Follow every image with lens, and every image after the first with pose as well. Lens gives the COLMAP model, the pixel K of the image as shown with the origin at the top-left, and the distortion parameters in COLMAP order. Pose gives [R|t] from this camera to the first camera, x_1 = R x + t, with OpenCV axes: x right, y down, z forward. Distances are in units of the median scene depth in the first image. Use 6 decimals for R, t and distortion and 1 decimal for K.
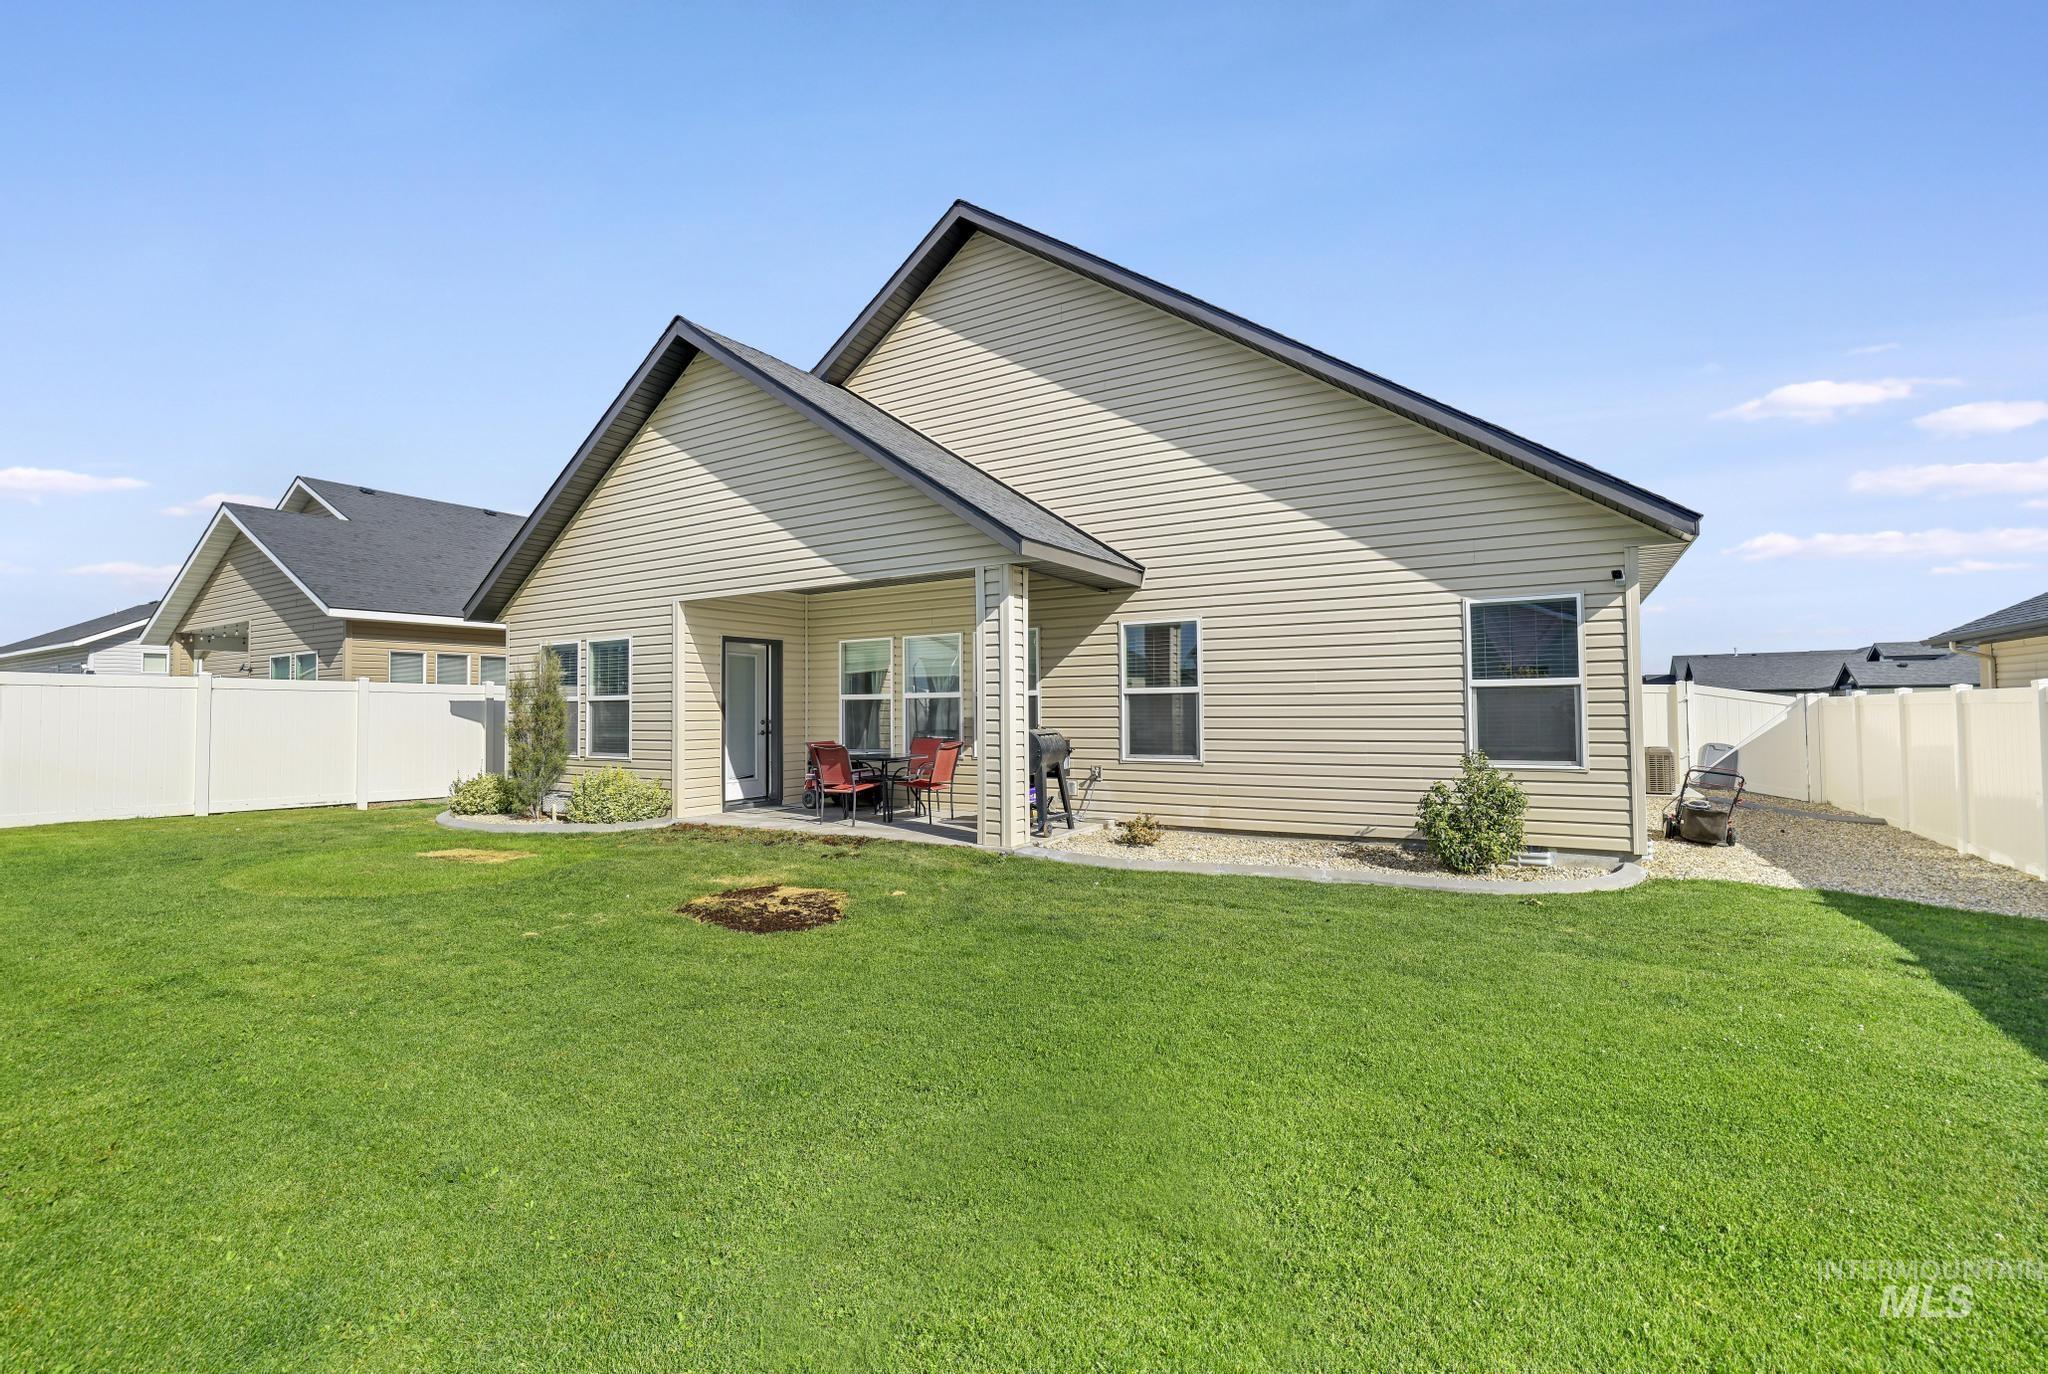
lens RADIAL K [[893.4, 0, 1031.7], [0, 893.4, 708.2], [0, 0, 1]] dist [-0.003246, 0.000485]
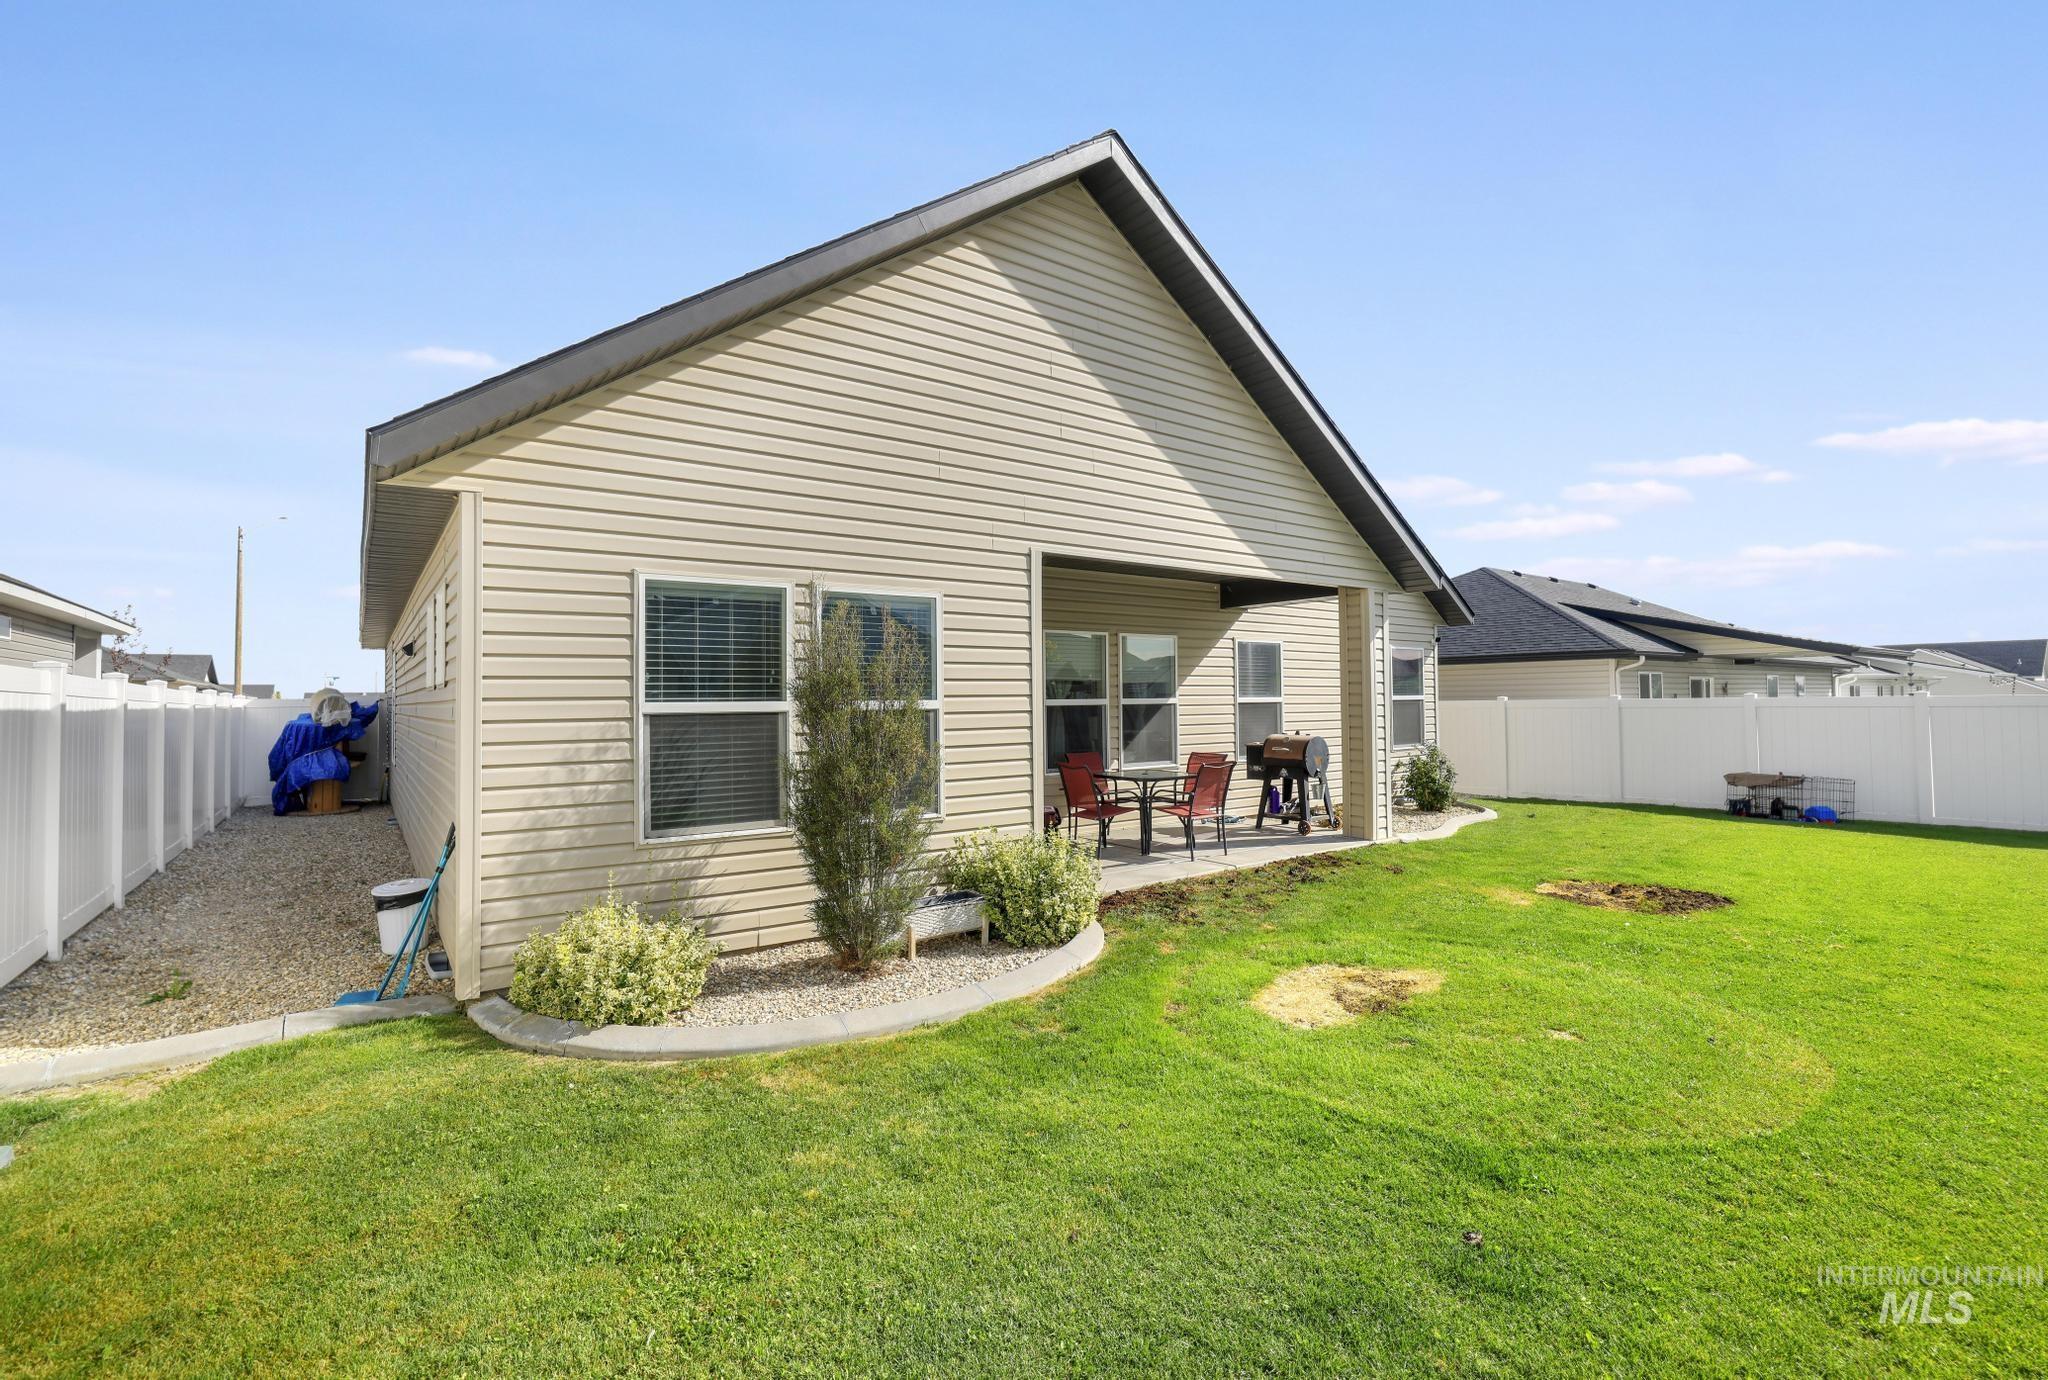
lens RADIAL K [[907.0, 0, 1024.0], [0, 907.0, 690.0], [0, 0, 1]] dist [0.000677, -0.000011]
pose [[0.381212, 0.016038, 0.924349, -1.038702], [0.002325, 0.999830, -0.018307, -0.011441], [-0.924485, 0.009128, 0.381110, 0.807917]]
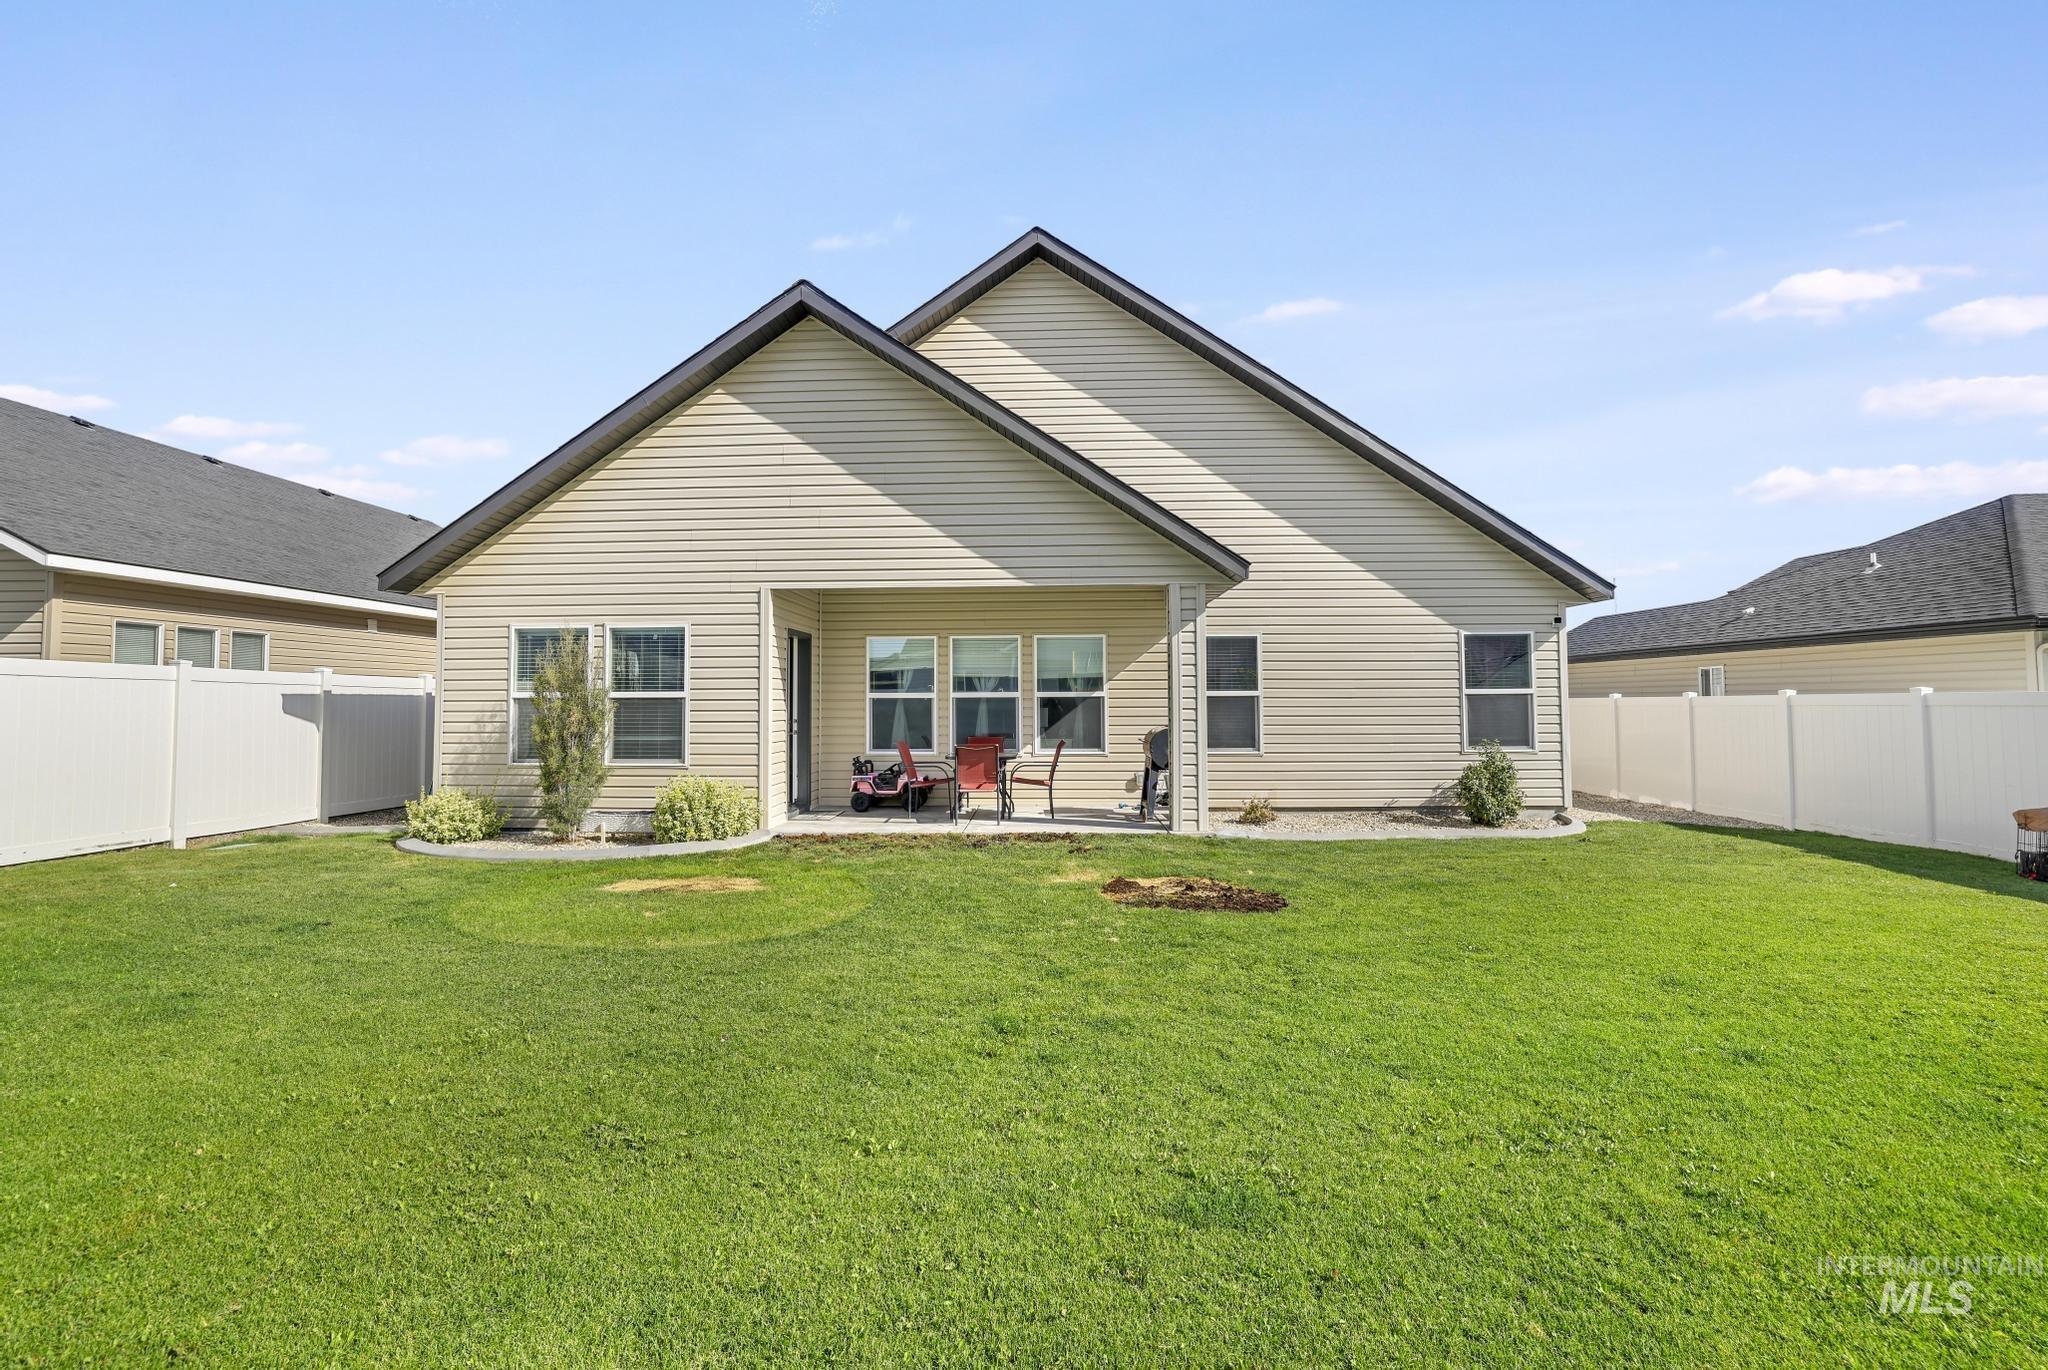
lens RADIAL K [[890.6, 0, 1017.6], [0, 890.6, 692.7], [0, 0, 1]] dist [0.002165, 0.000307]
pose [[0.878388, 0.009523, 0.477854, -0.636340], [-0.004846, 0.999928, -0.011019, -0.005986], [-0.477924, 0.007363, 0.878370, 0.092661]]
